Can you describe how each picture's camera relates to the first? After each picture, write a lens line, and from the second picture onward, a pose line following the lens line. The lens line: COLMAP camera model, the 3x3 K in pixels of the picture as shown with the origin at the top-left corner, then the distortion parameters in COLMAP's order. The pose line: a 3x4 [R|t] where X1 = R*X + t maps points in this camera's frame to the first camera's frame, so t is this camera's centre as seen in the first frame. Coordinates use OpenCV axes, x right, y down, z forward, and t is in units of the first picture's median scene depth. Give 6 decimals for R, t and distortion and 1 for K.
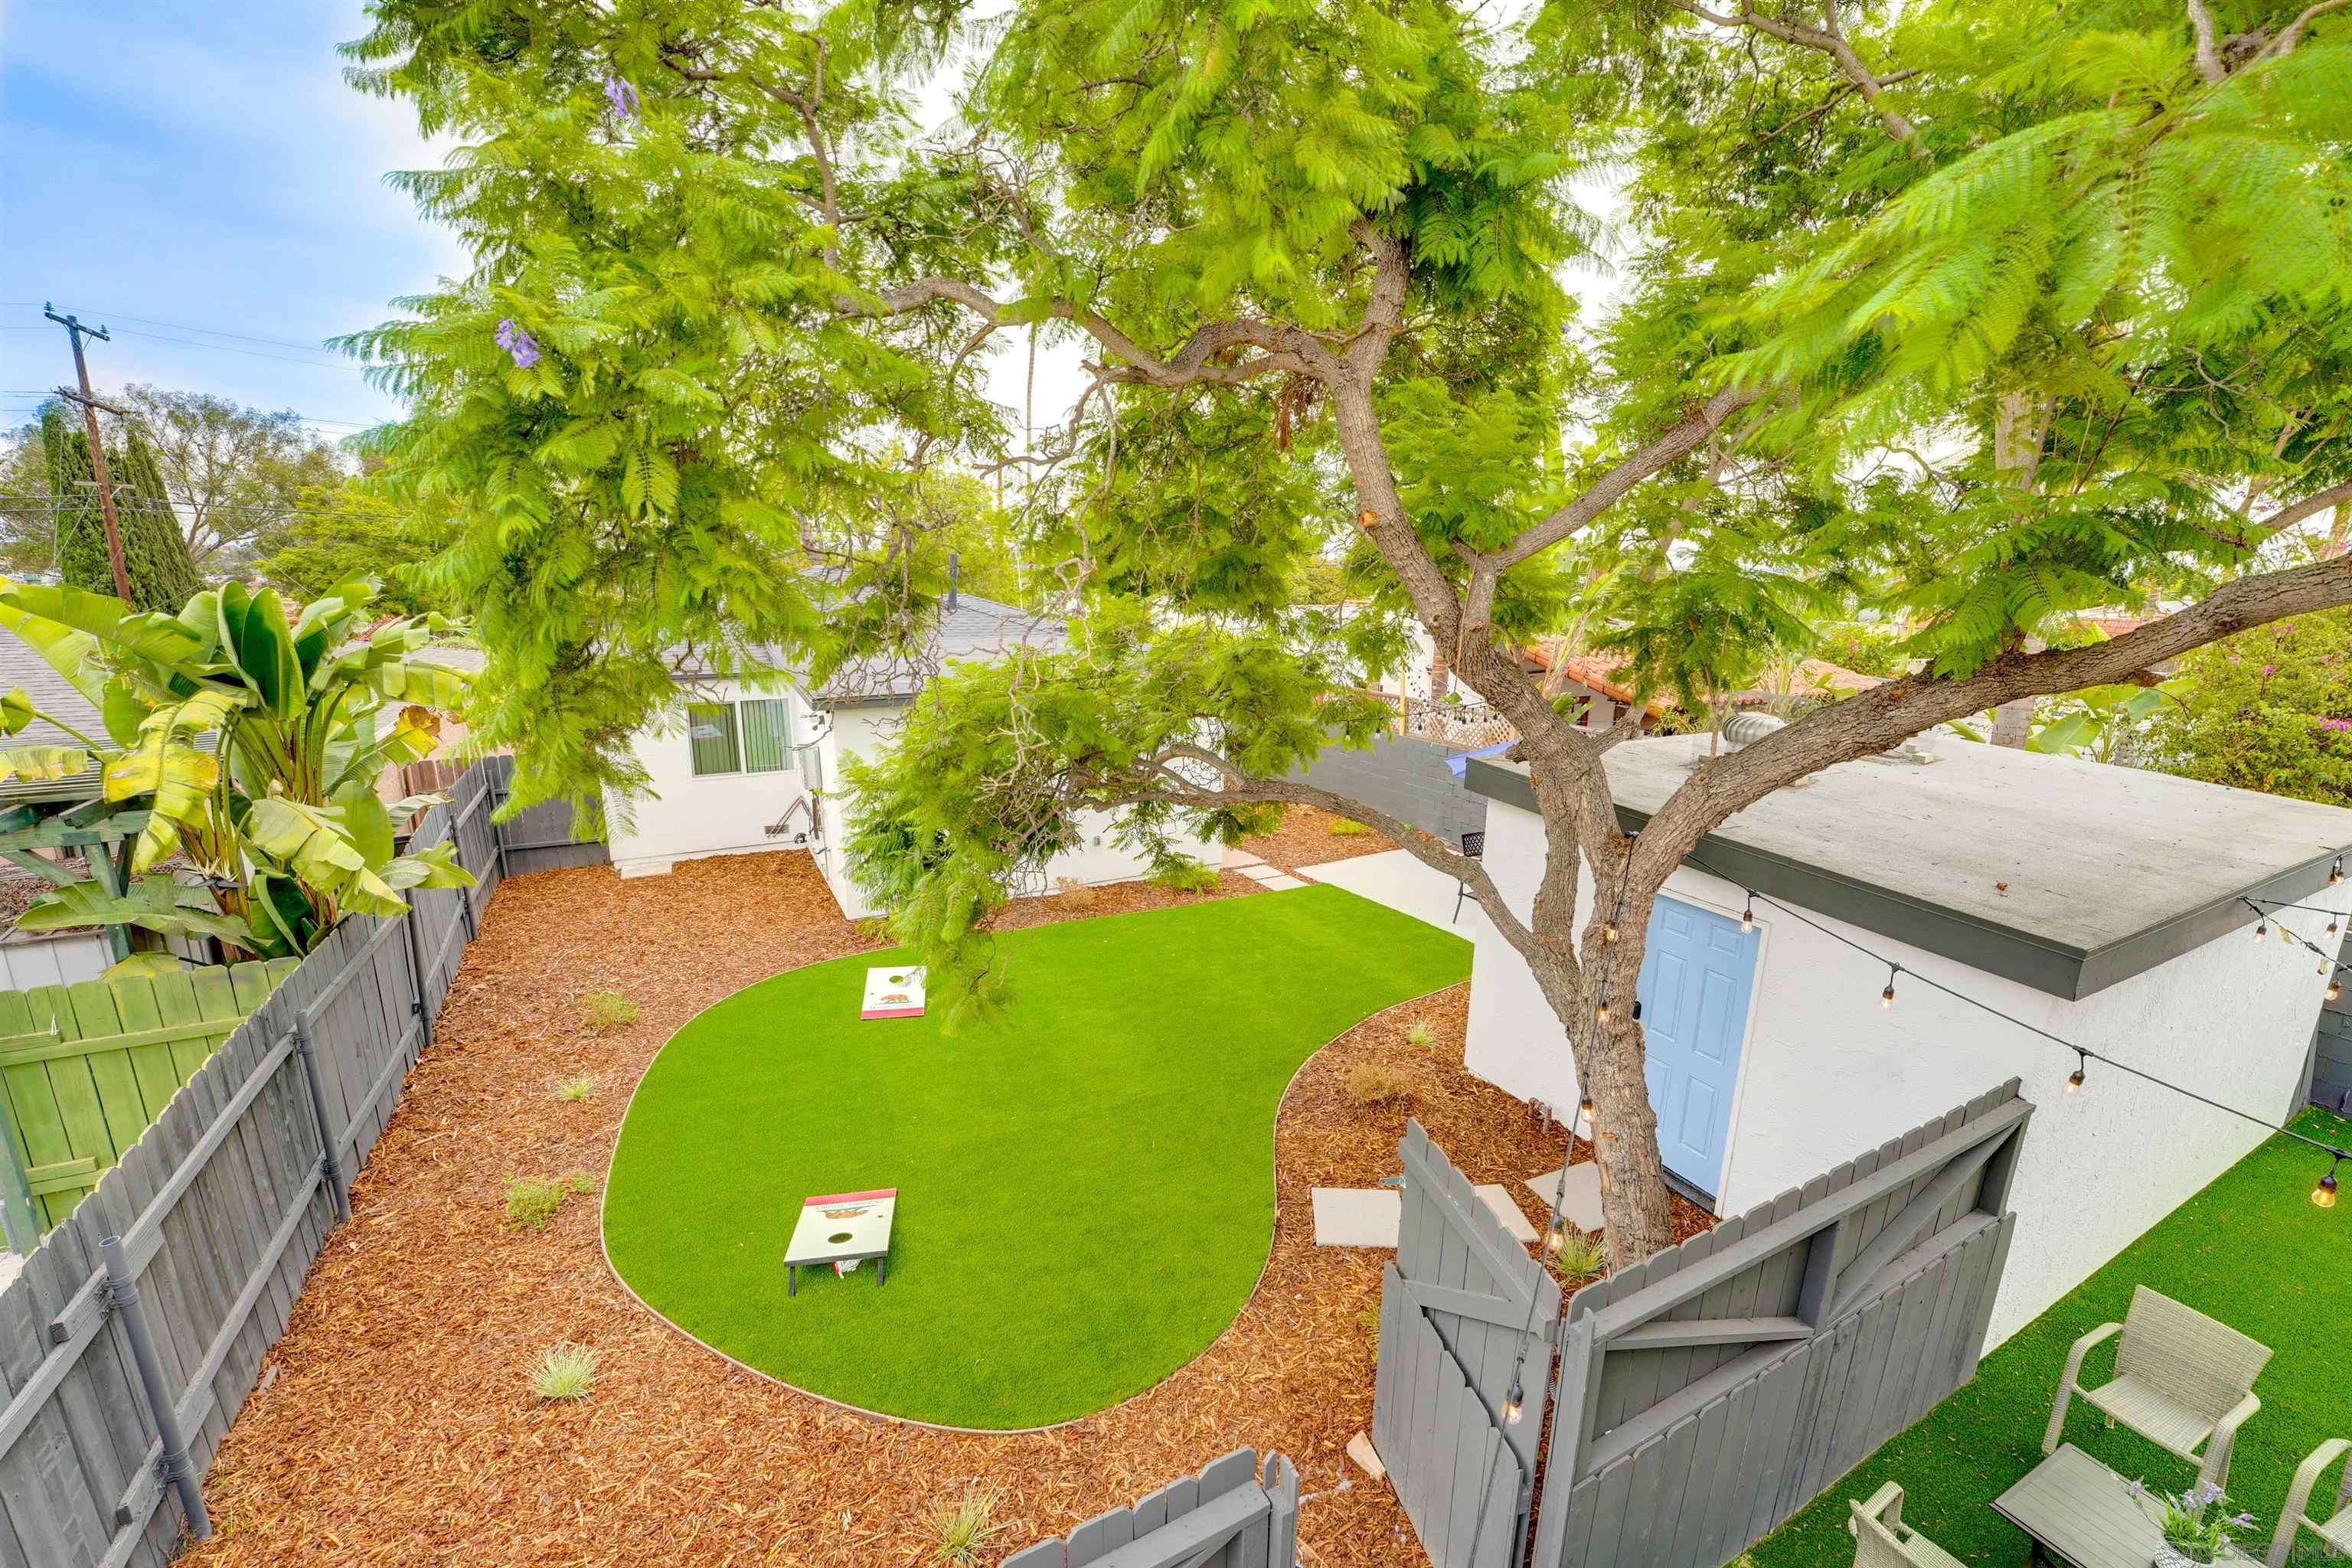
lens RADIAL K [[960.8, 0, 1162.1], [0, 960.8, 798.8], [0, 0, 1]] dist [-0.031588, 0.004263]
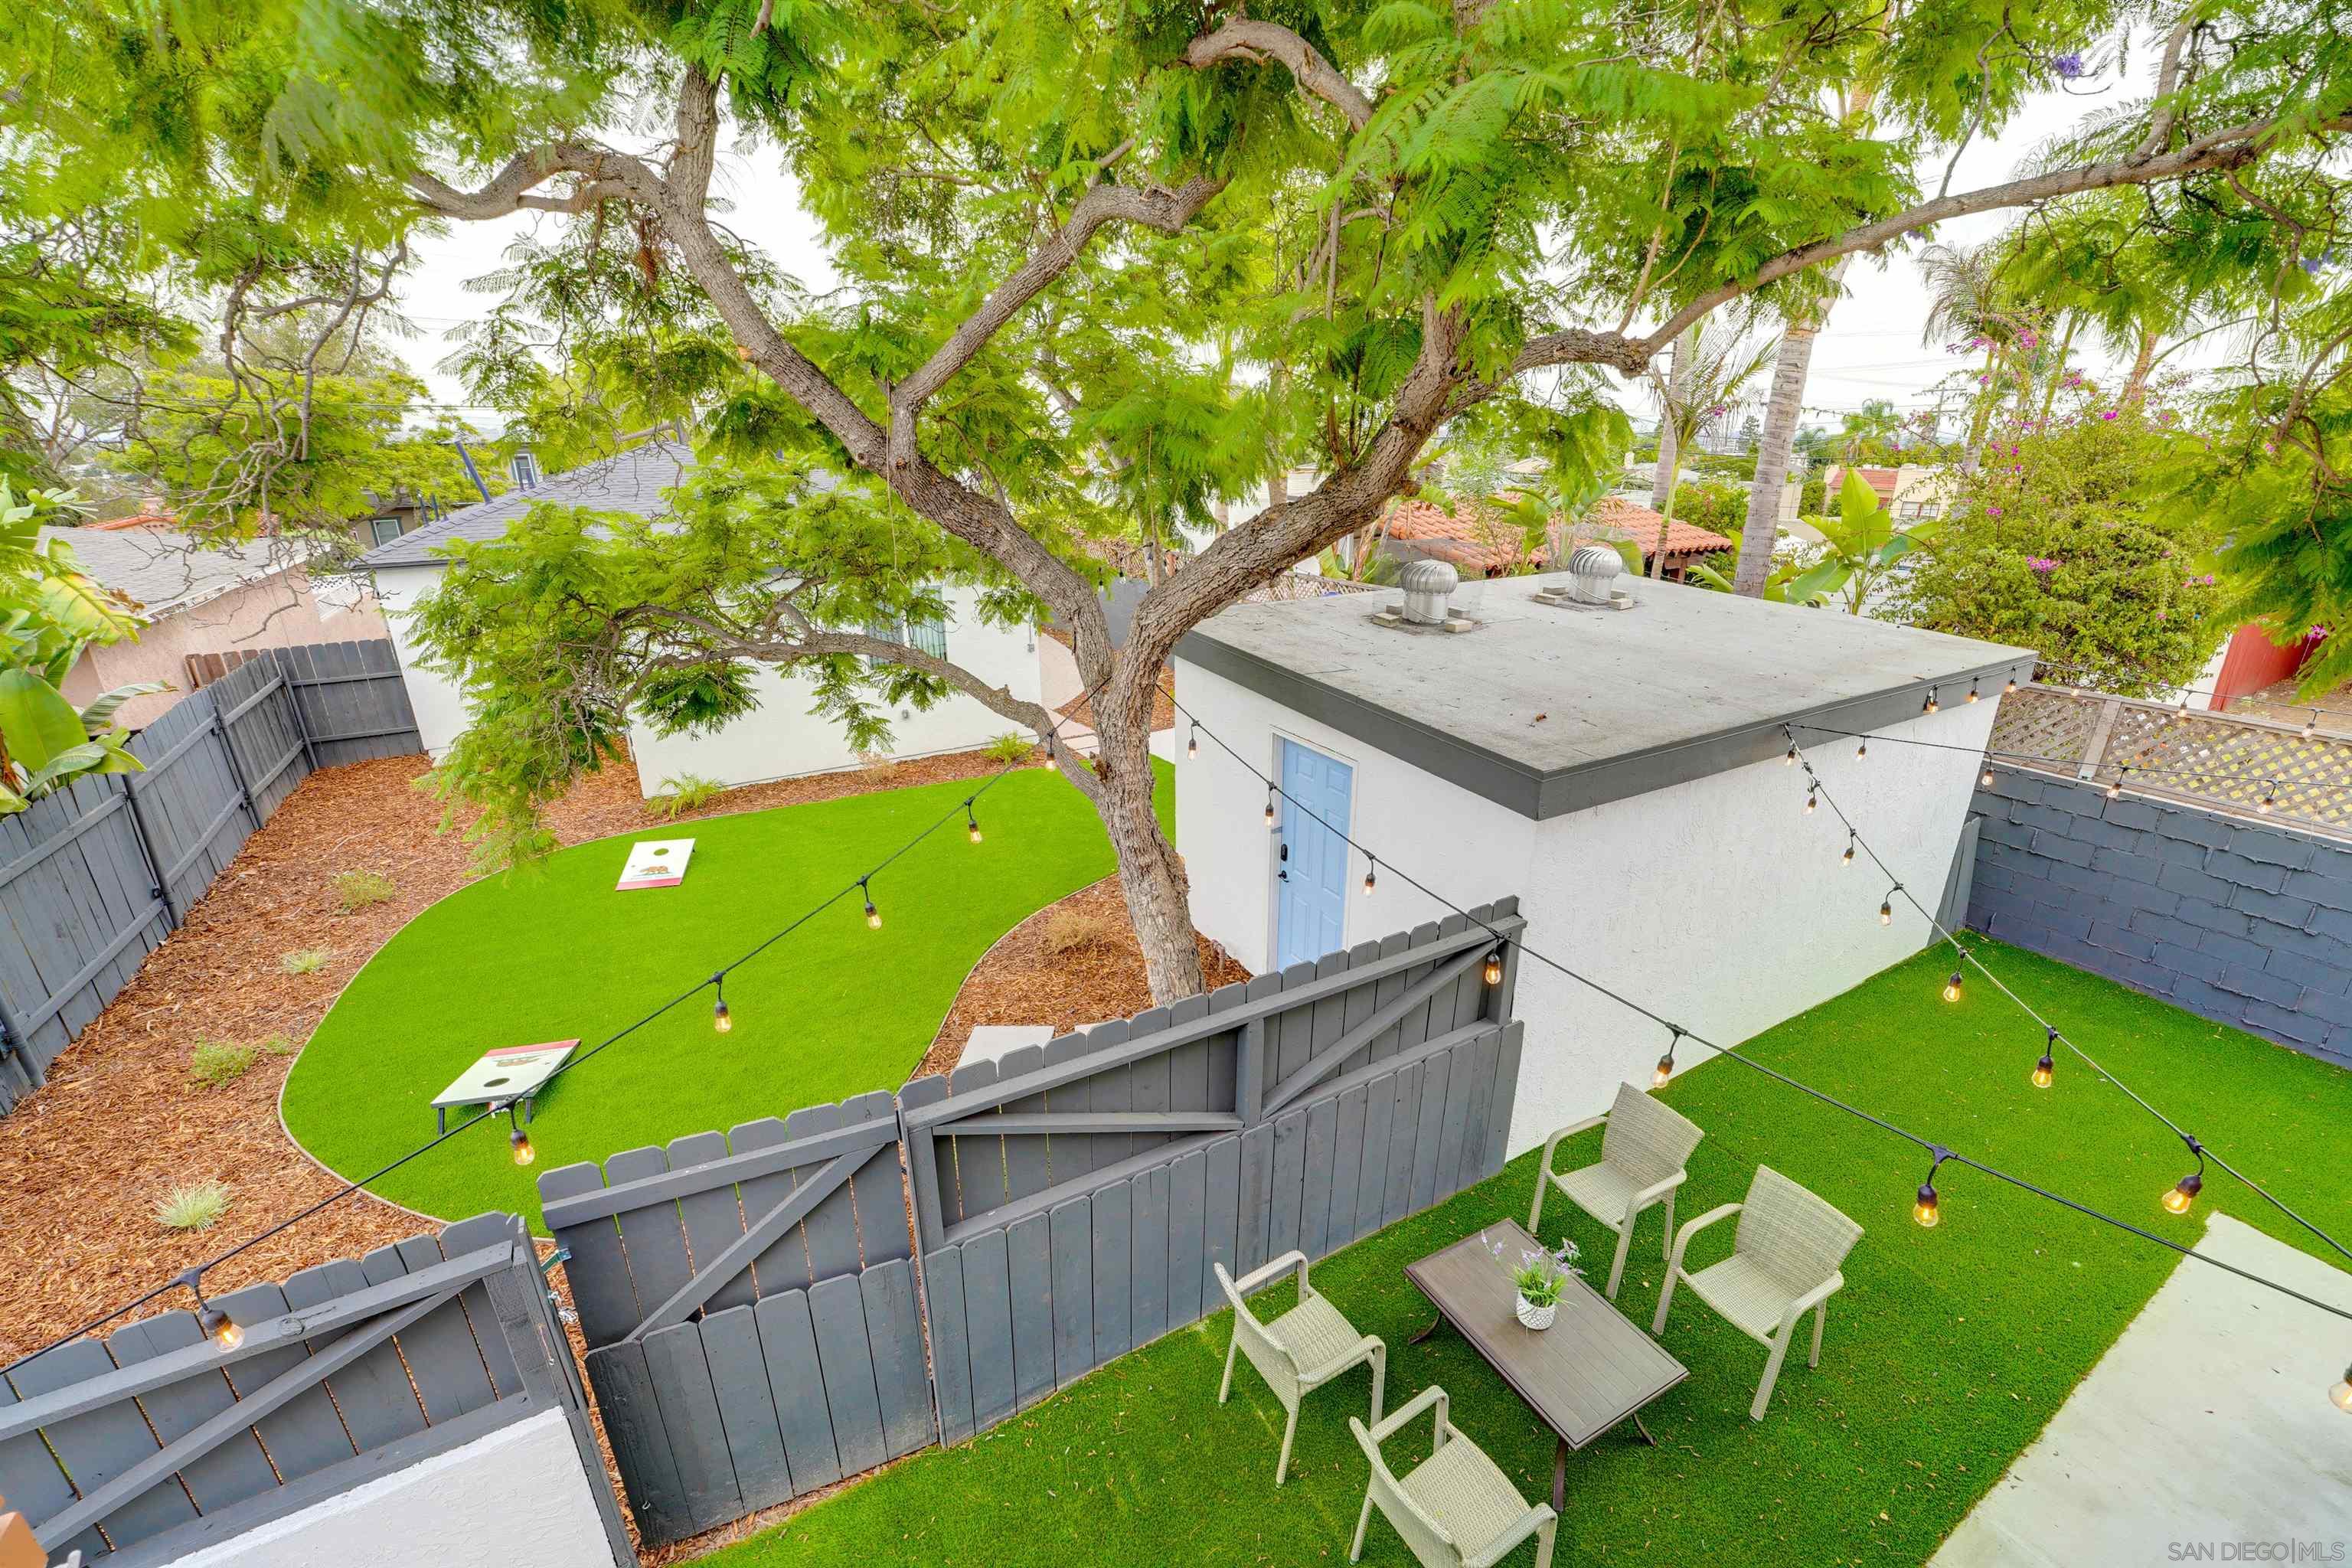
lens RADIAL K [[960.8, 0, 1186.6], [0, 960.8, 799.2], [0, 0, 1]] dist [-0.031588, 0.004263]
pose [[0.999134, -0.029470, 0.029383, 0.338881], [0.025747, 0.992454, 0.119885, 0.033410], [-0.032695, -0.119024, 0.992353, -0.028203]]
